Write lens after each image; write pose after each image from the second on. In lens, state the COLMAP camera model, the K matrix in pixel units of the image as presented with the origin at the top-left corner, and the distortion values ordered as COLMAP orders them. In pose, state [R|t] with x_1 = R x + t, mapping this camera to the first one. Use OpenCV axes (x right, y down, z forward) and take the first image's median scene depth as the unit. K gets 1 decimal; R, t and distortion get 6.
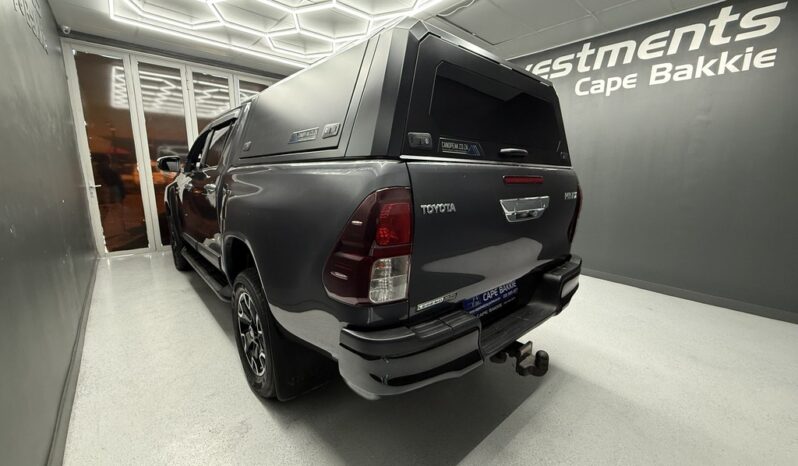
lens RADIAL K [[315.6, 0, 399.7], [0, 315.6, 230.3], [0, 0, 1]] dist [-0.001077, 0.000296]
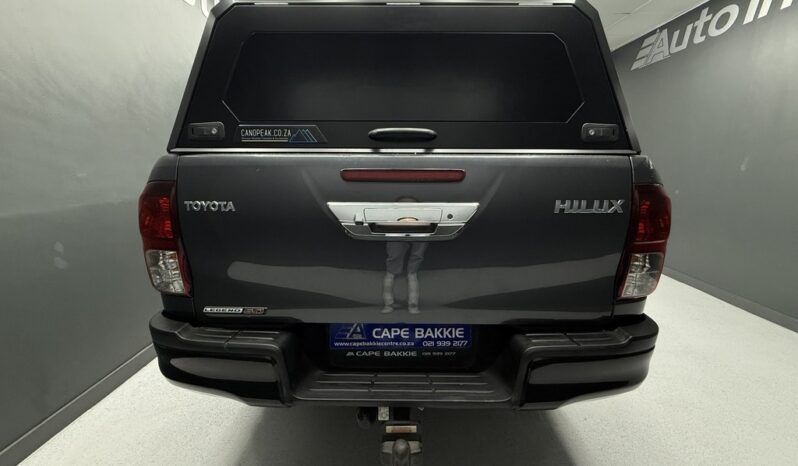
lens RADIAL K [[315.6, 0, 399.7], [0, 315.6, 230.3], [0, 0, 1]] dist [-0.001077, 0.000296]
pose [[0.745700, 0.125126, -0.654427, 0.893476], [-0.111953, 0.991774, 0.062060, -0.093951], [0.656809, 0.026987, 0.753574, 0.547630]]
